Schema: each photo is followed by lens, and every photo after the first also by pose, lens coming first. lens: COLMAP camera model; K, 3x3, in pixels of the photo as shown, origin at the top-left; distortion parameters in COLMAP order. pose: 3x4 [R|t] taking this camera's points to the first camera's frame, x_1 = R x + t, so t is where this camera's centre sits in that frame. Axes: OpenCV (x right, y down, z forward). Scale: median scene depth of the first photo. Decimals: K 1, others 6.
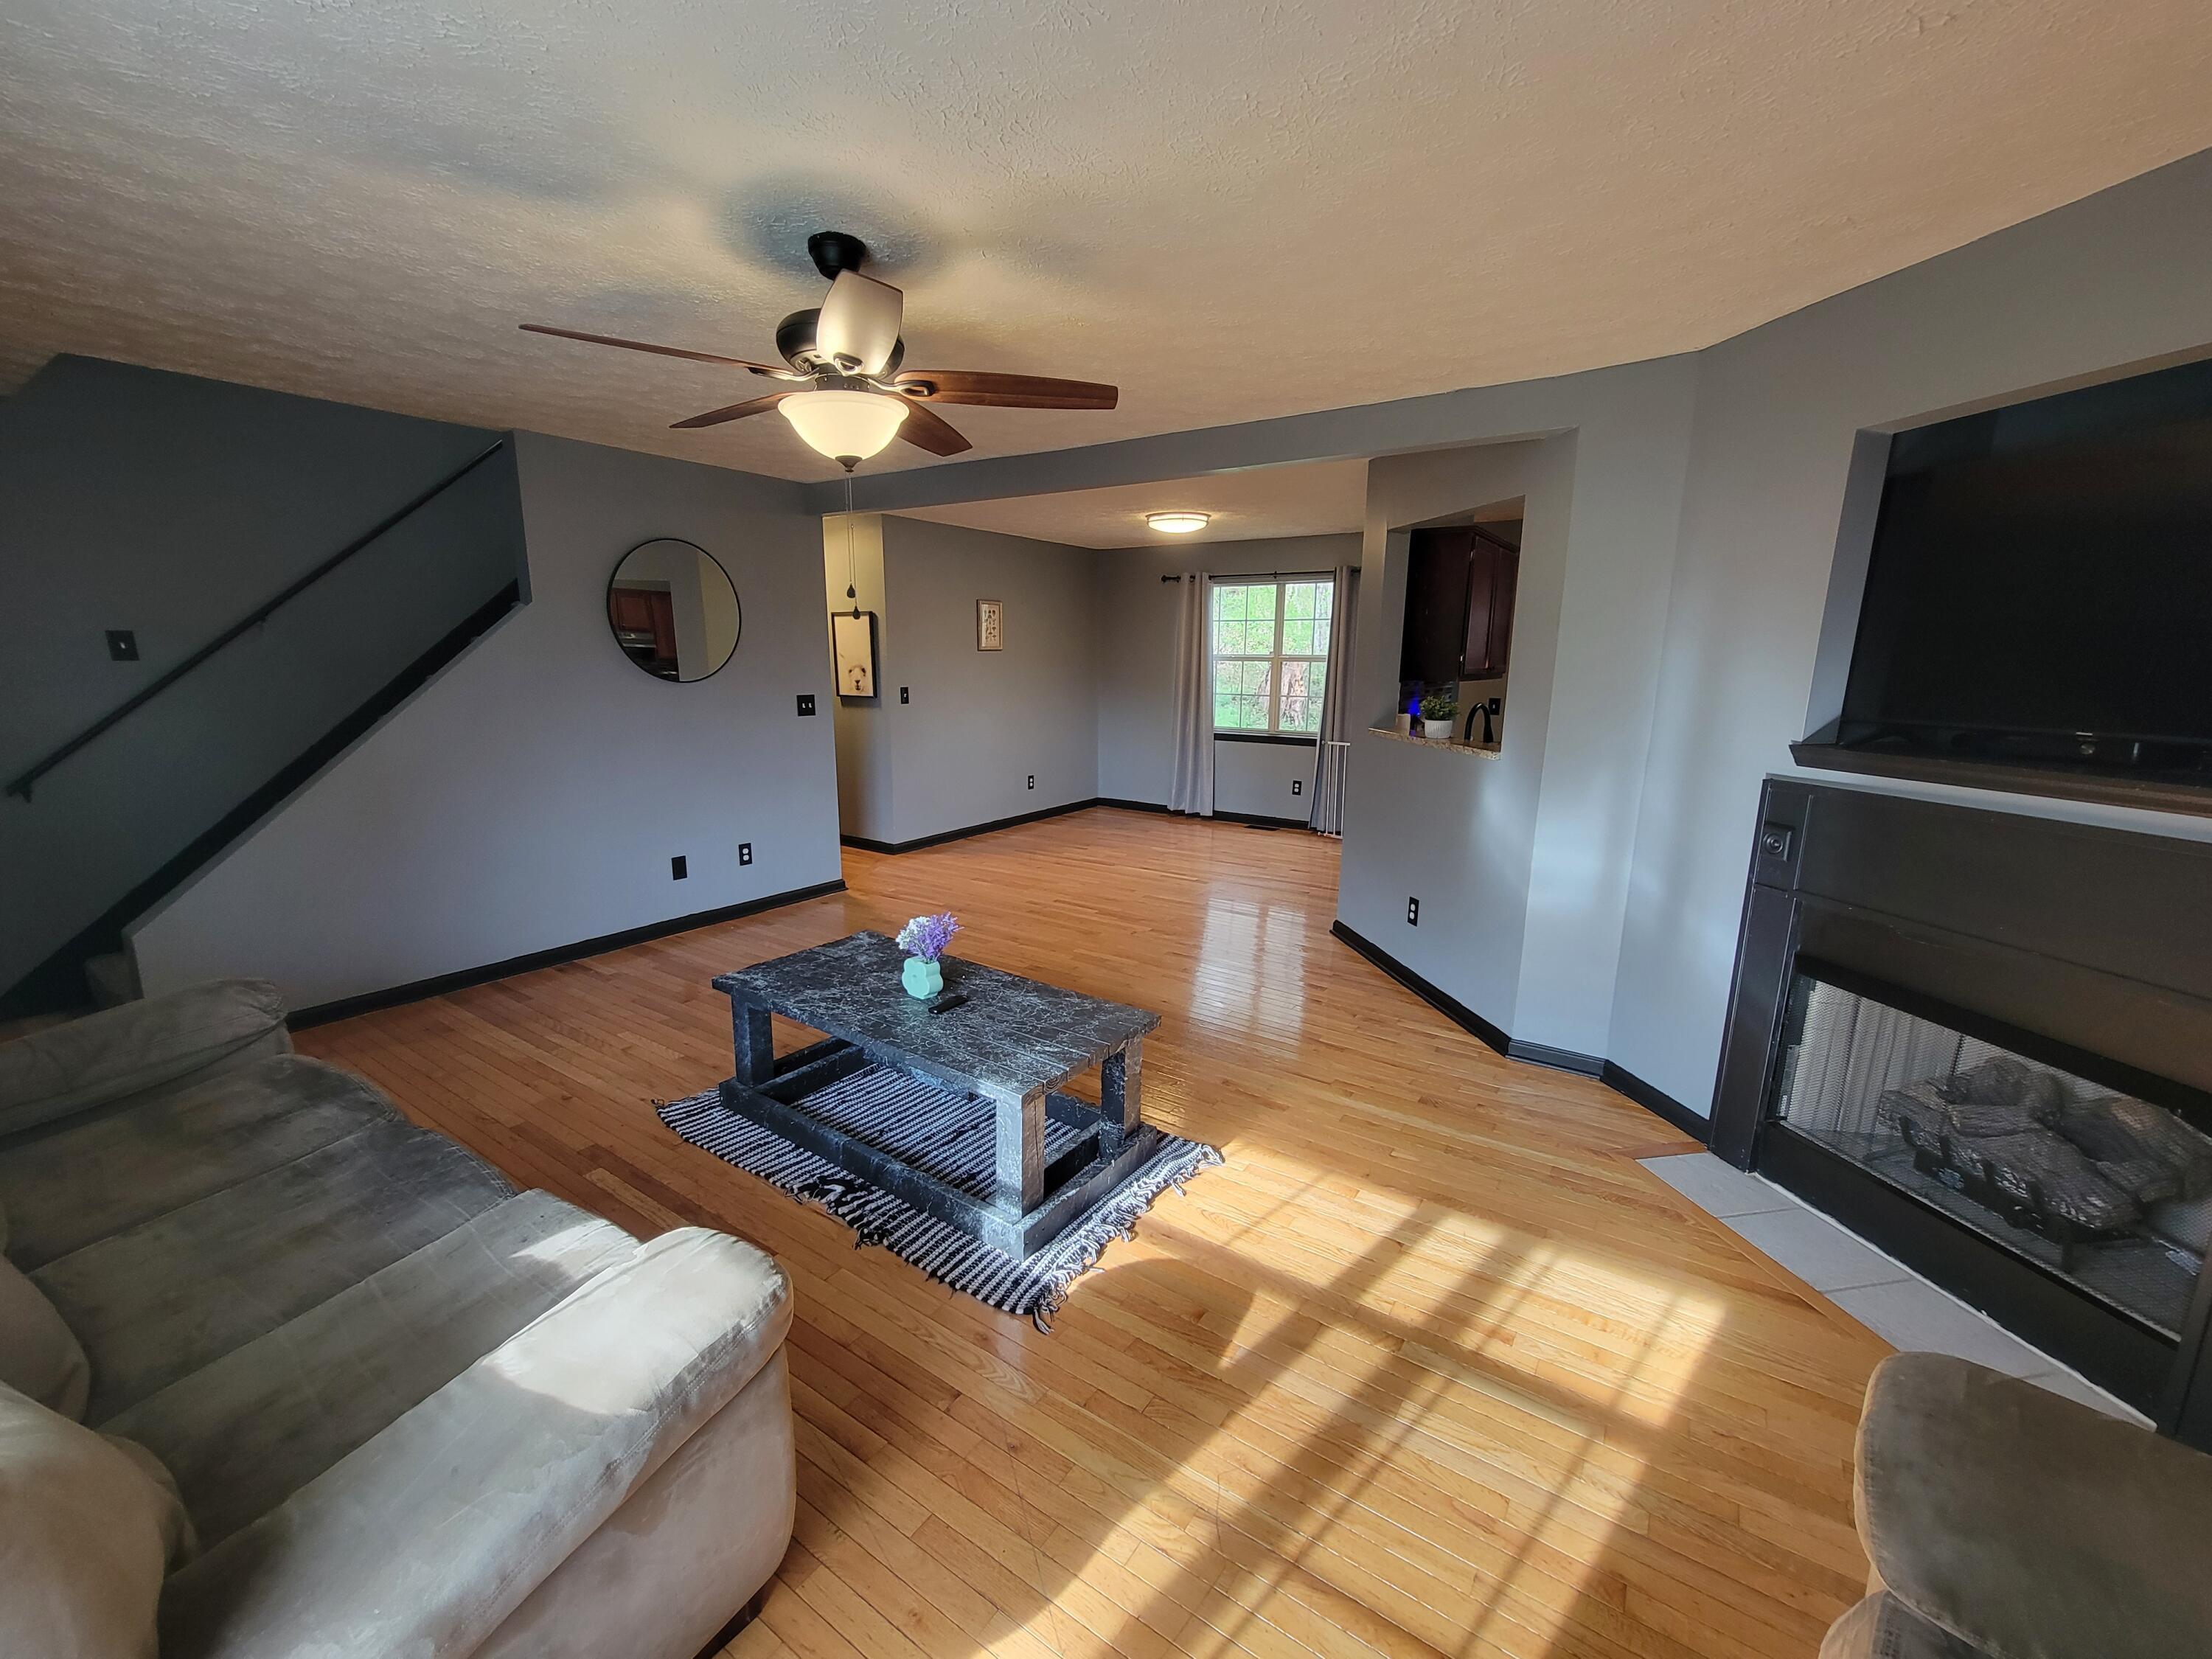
lens RADIAL K [[899.8, 0, 1108.5], [0, 899.8, 845.8], [0, 0, 1]] dist [-0.000802, 0.000593]
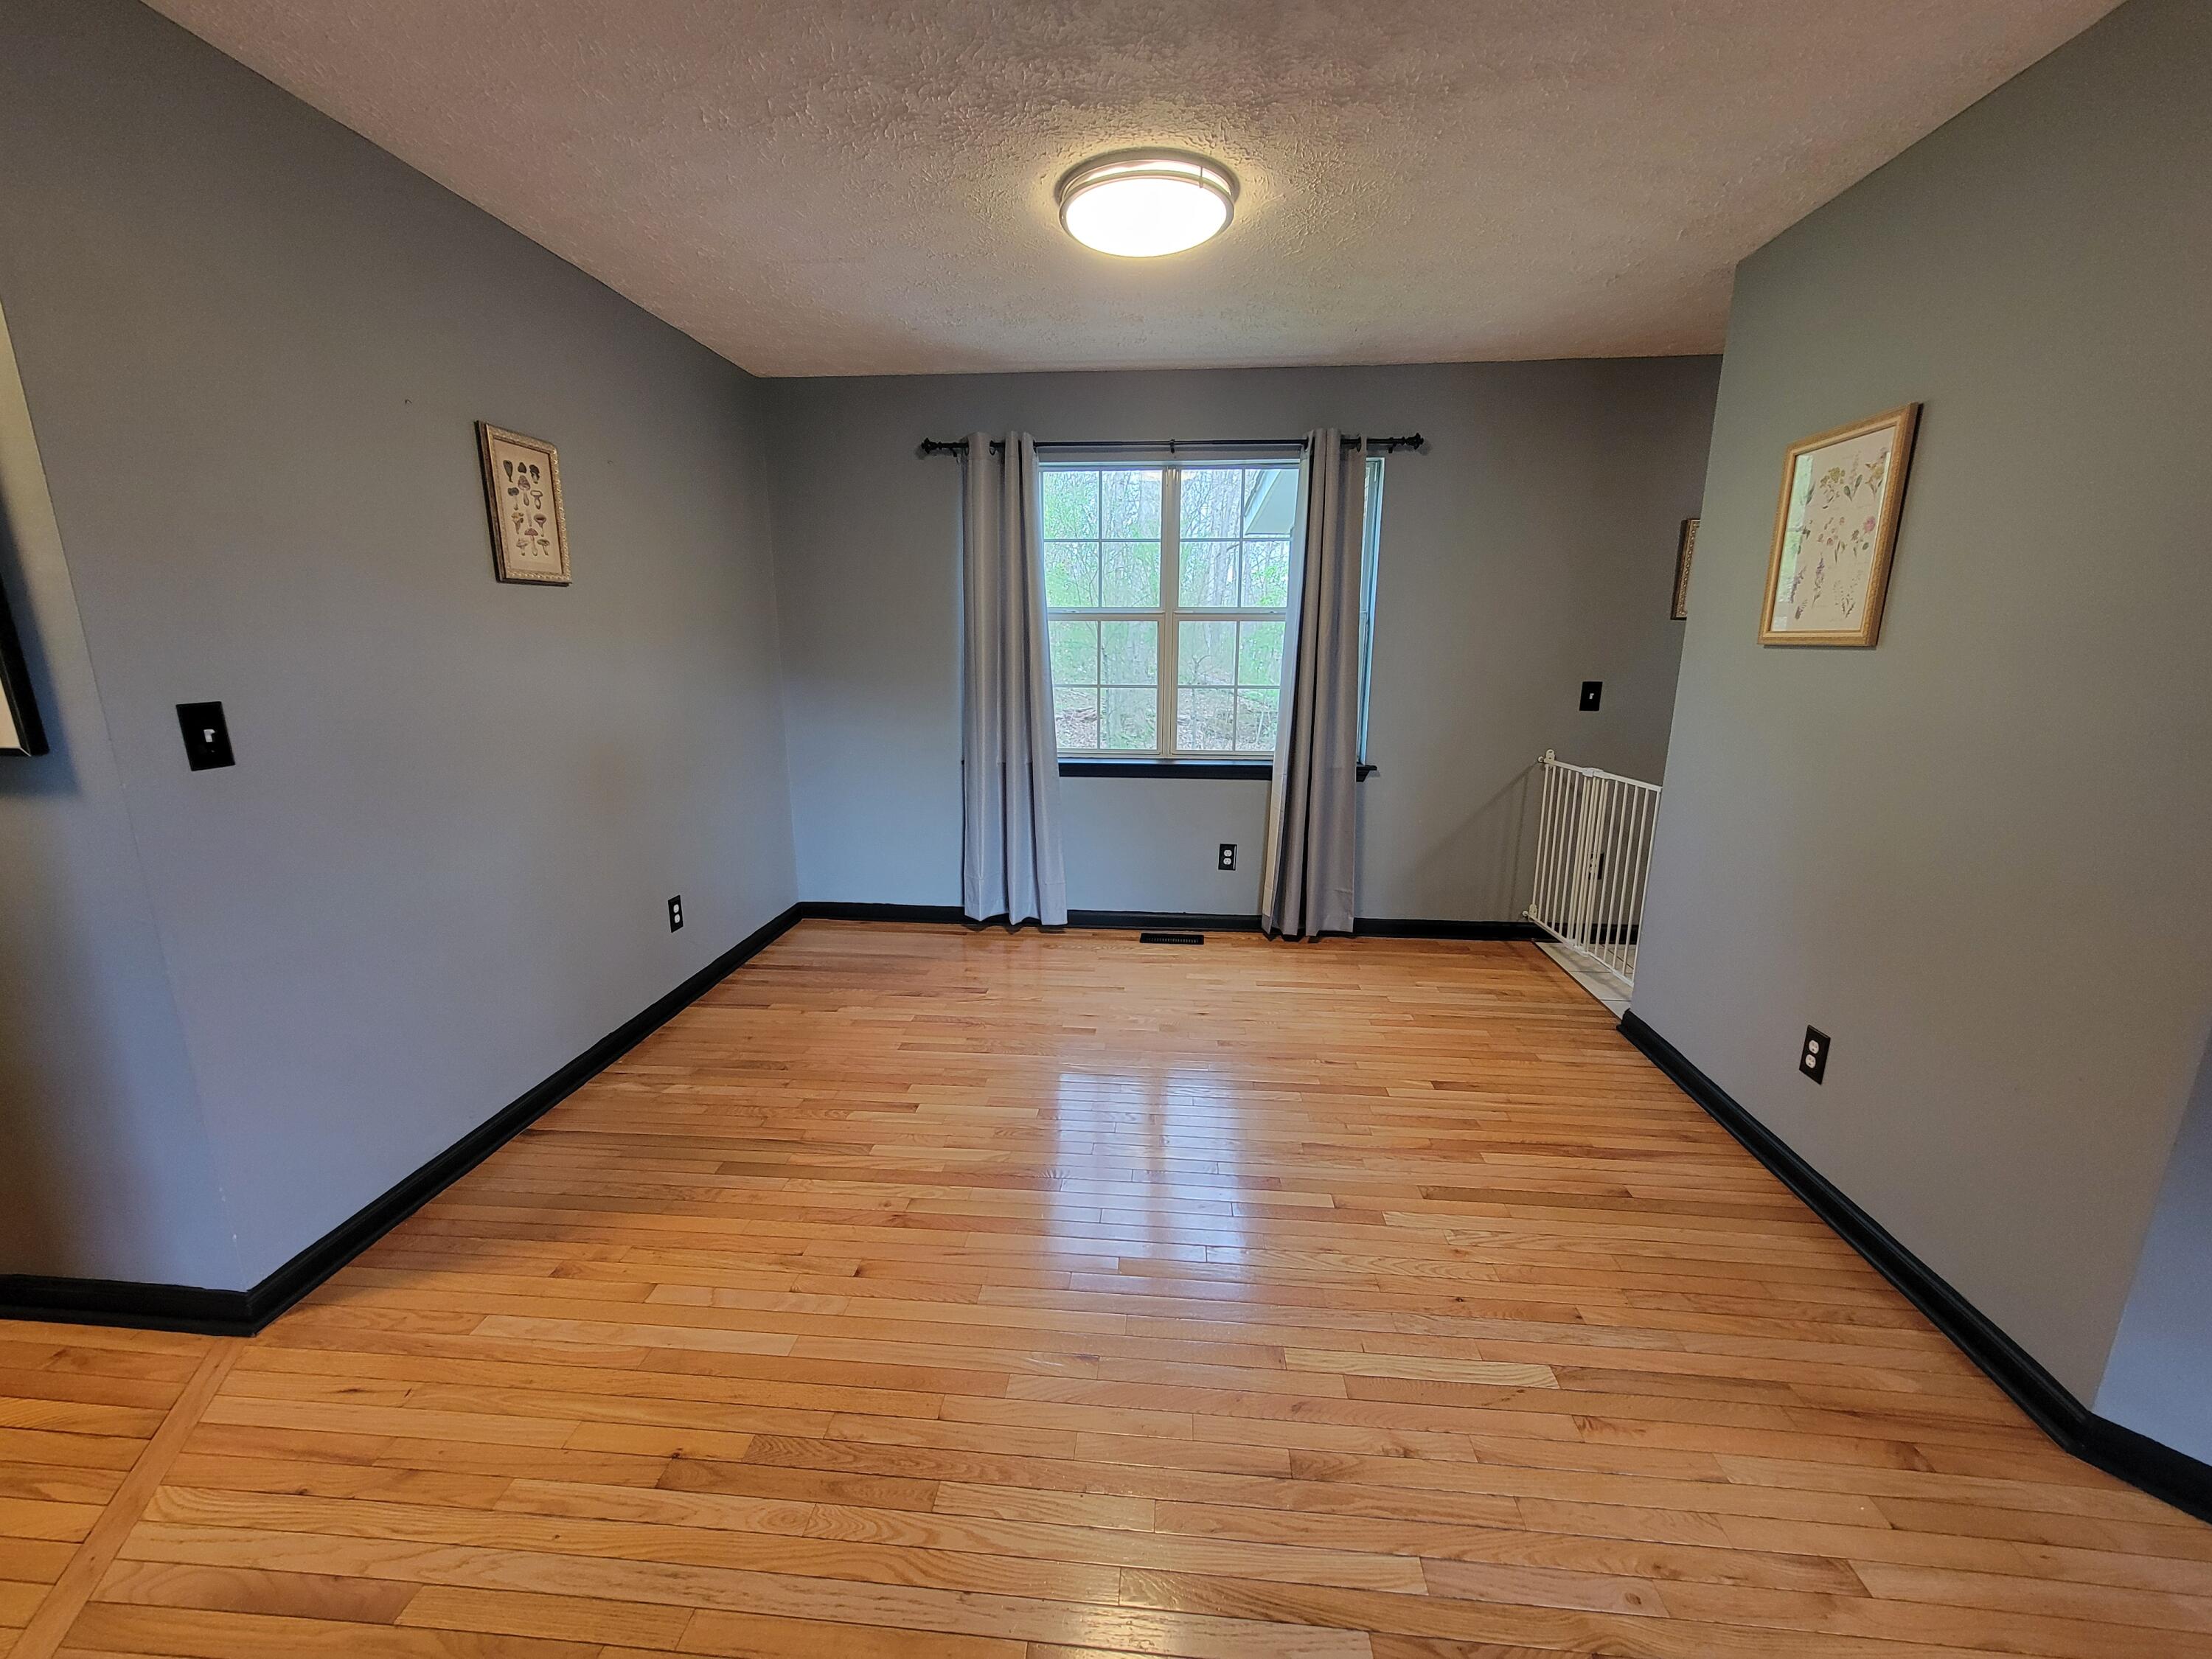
lens RADIAL K [[899.8, 0, 1101.5], [0, 899.8, 843.9], [0, 0, 1]] dist [-0.000802, 0.000593]
pose [[0.875932, -0.112835, 0.469054, -0.109811], [0.102869, 0.993588, 0.046914, -0.106141], [-0.471340, 0.007158, 0.881923, 0.566109]]
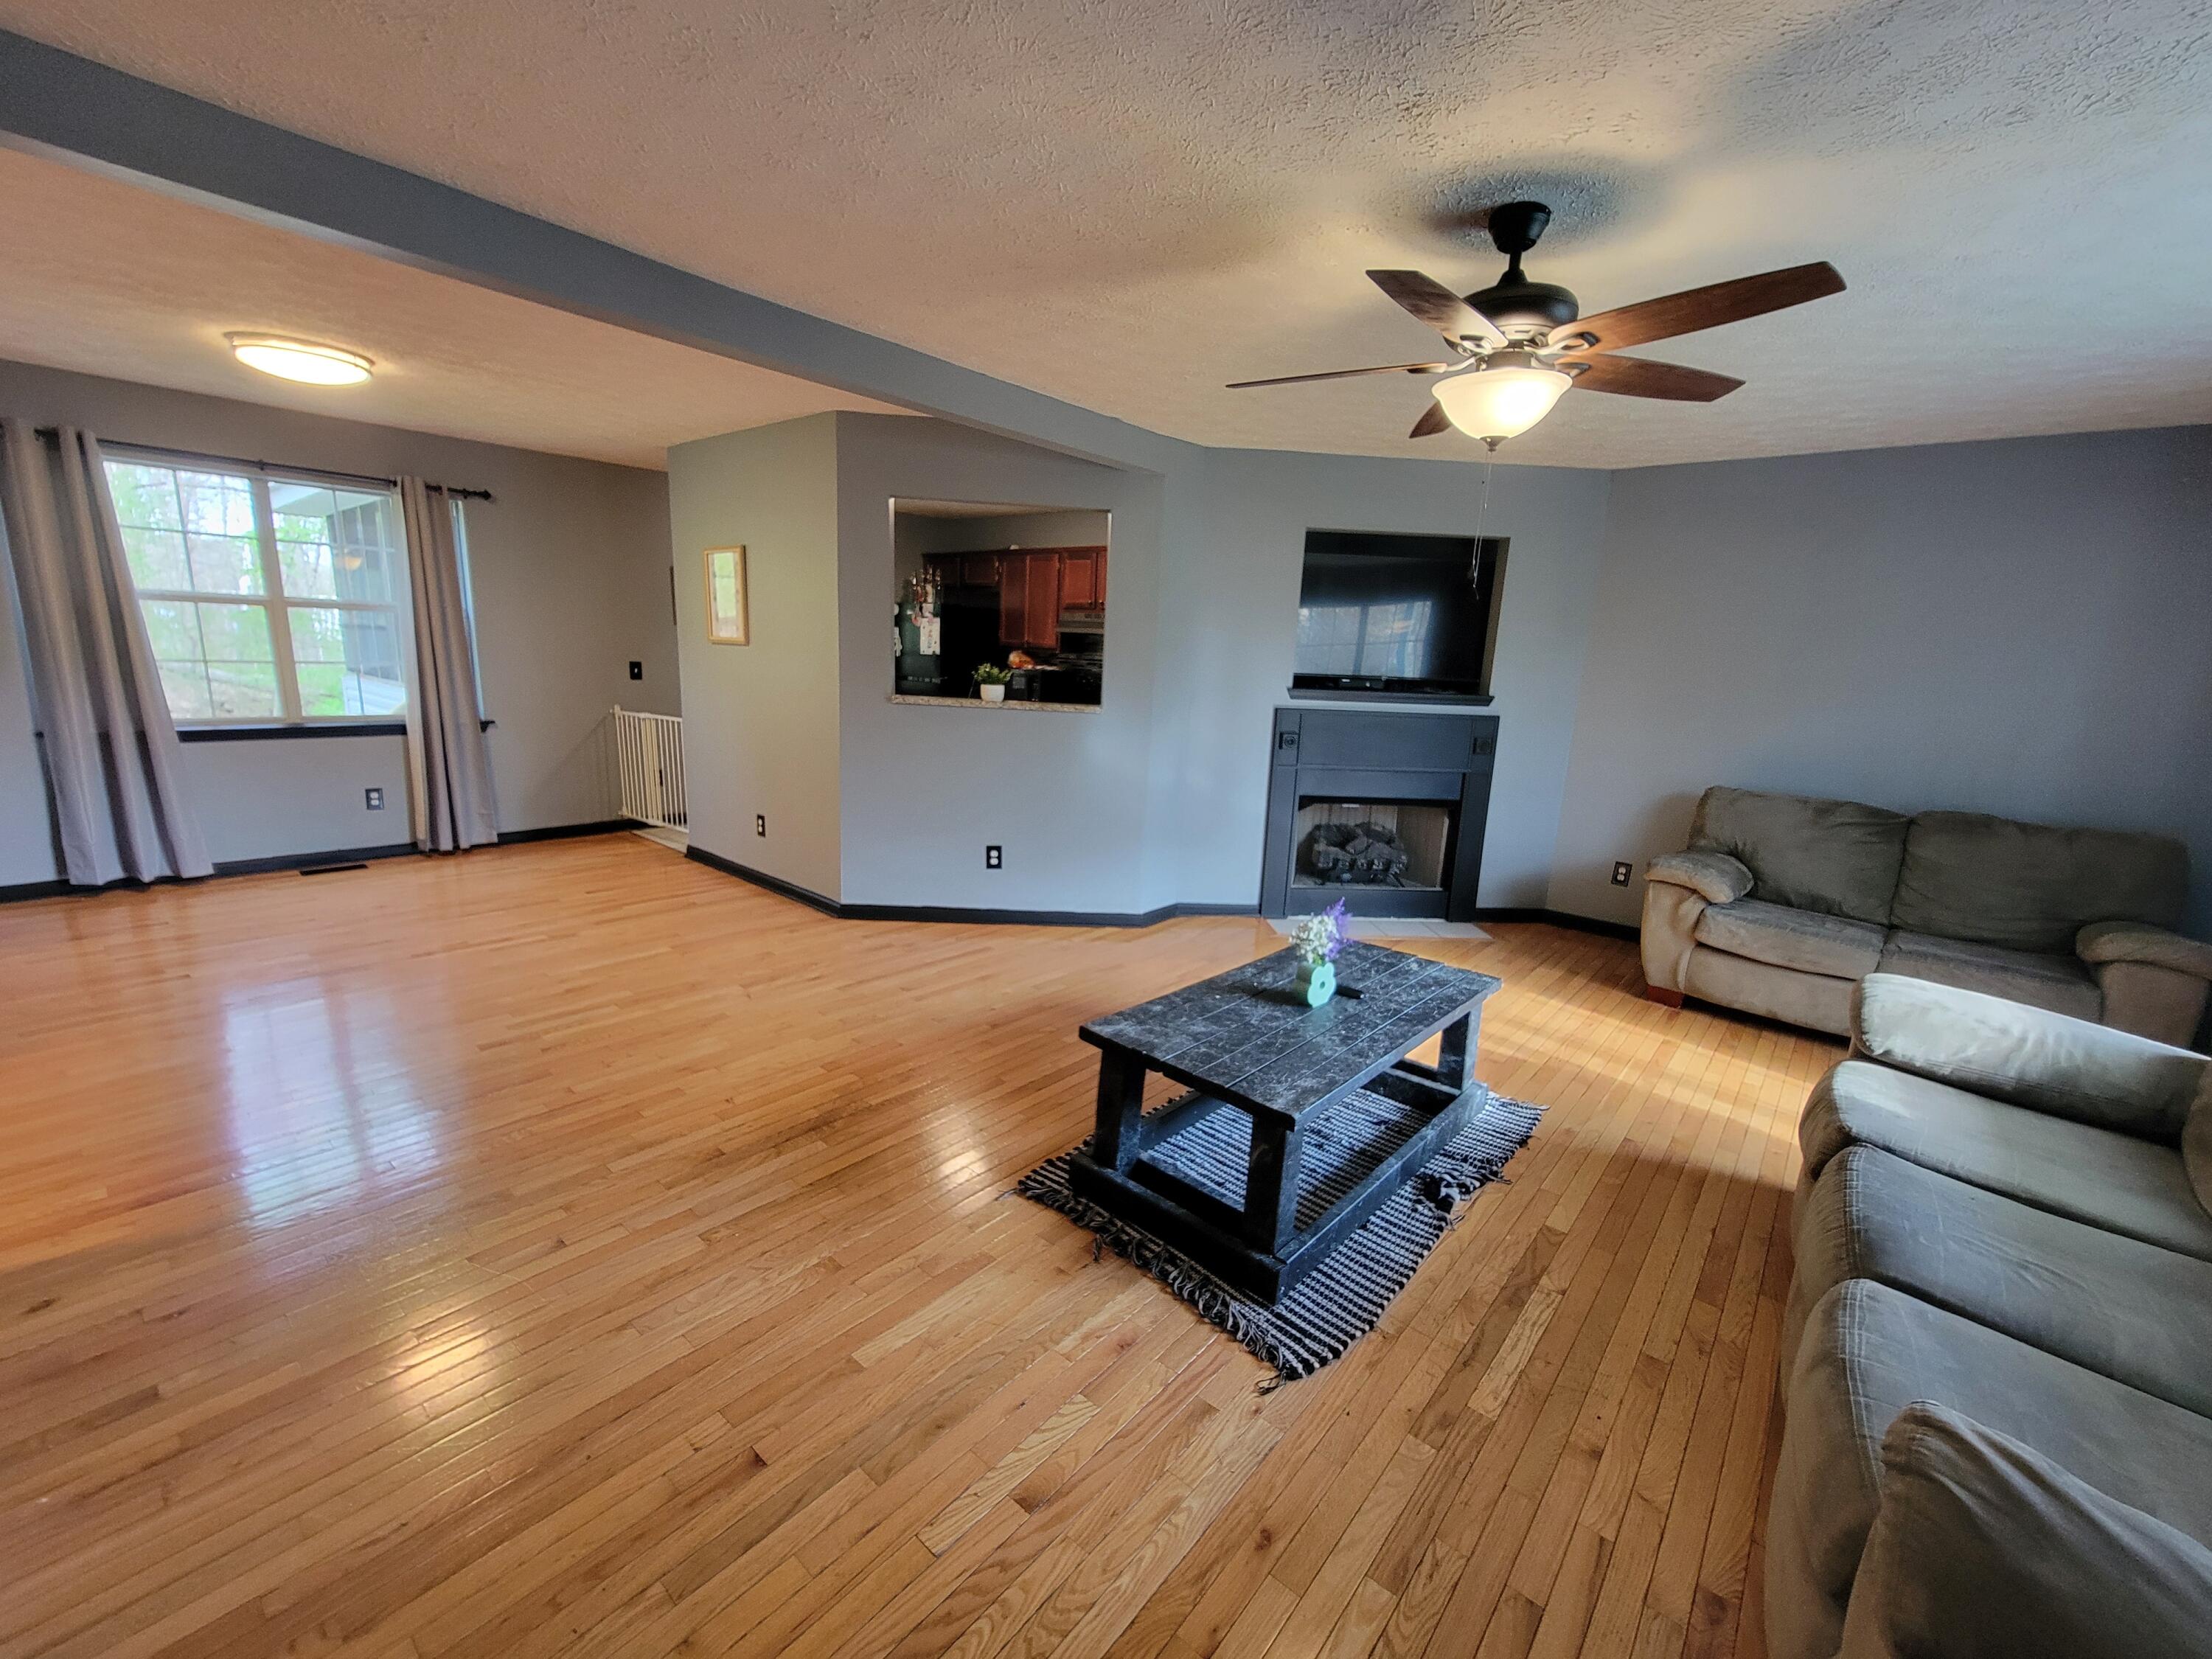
lens RADIAL K [[899.8, 0, 1086.8], [0, 899.8, 849.5], [0, 0, 1]] dist [-0.000802, 0.000593]
pose [[0.123040, -0.216129, 0.968581, -0.392259], [0.163377, 0.967092, 0.195042, -0.072882], [-0.978861, 0.134246, 0.154302, 0.380710]]
